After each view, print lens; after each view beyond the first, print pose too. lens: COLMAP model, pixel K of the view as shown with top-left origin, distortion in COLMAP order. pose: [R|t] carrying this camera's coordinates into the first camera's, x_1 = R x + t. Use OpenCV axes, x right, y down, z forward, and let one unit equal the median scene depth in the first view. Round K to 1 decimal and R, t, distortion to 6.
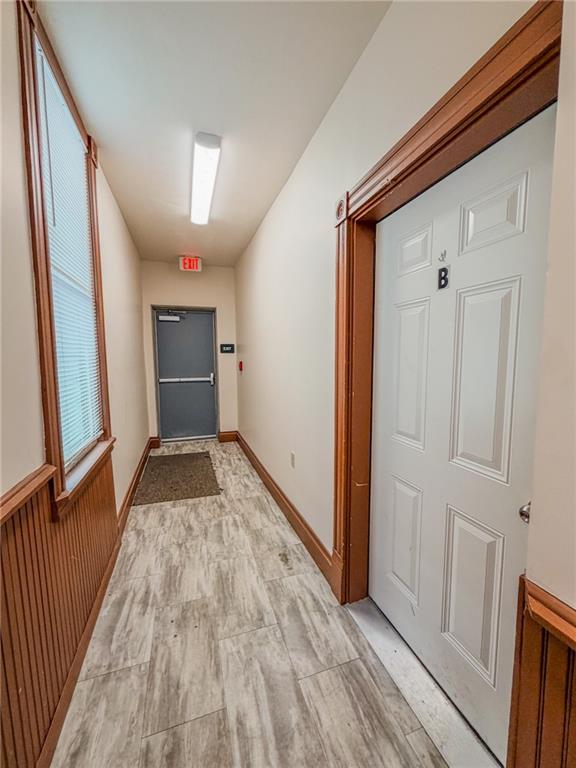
lens RADIAL K [[306.9, 0, 288.0], [0, 306.9, 384.0], [0, 0, 1]] dist [-0.000277, 0.000125]
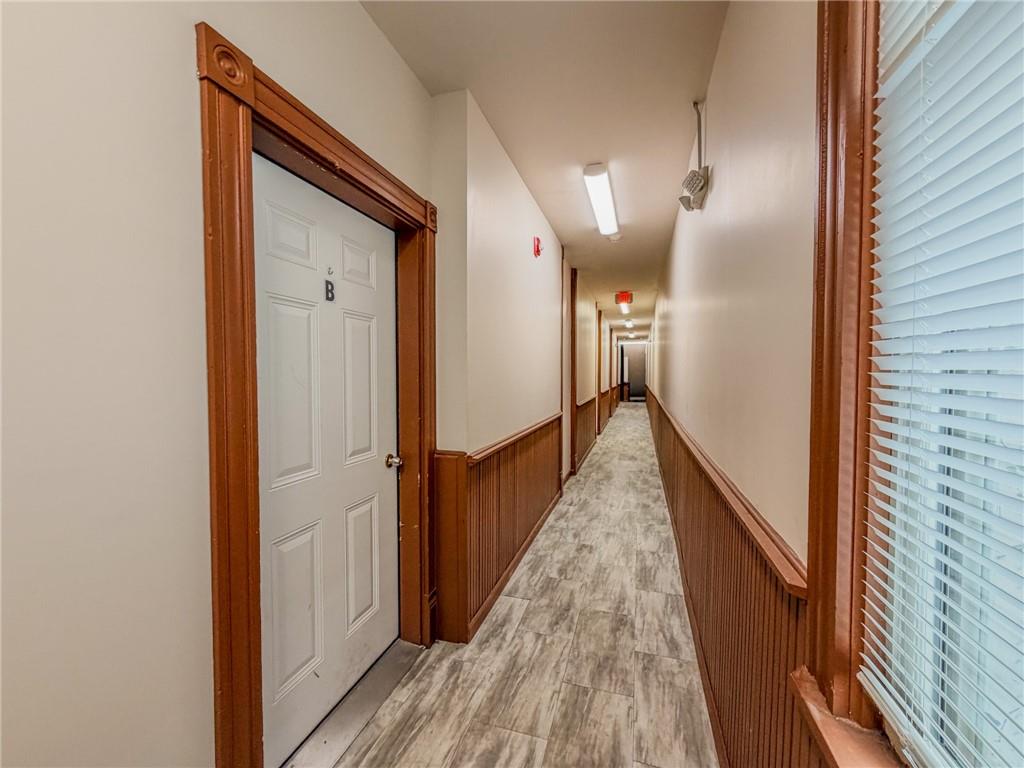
lens RADIAL K [[409.2, 0, 510.4], [0, 409.2, 383.3], [0, 0, 1]] dist [-0.000277, 0.000125]
pose [[-0.805257, -0.016494, 0.592697, -0.789457], [0.057507, 0.992728, 0.105757, -0.154561], [-0.590131, 0.119245, -0.798452, 1.788524]]
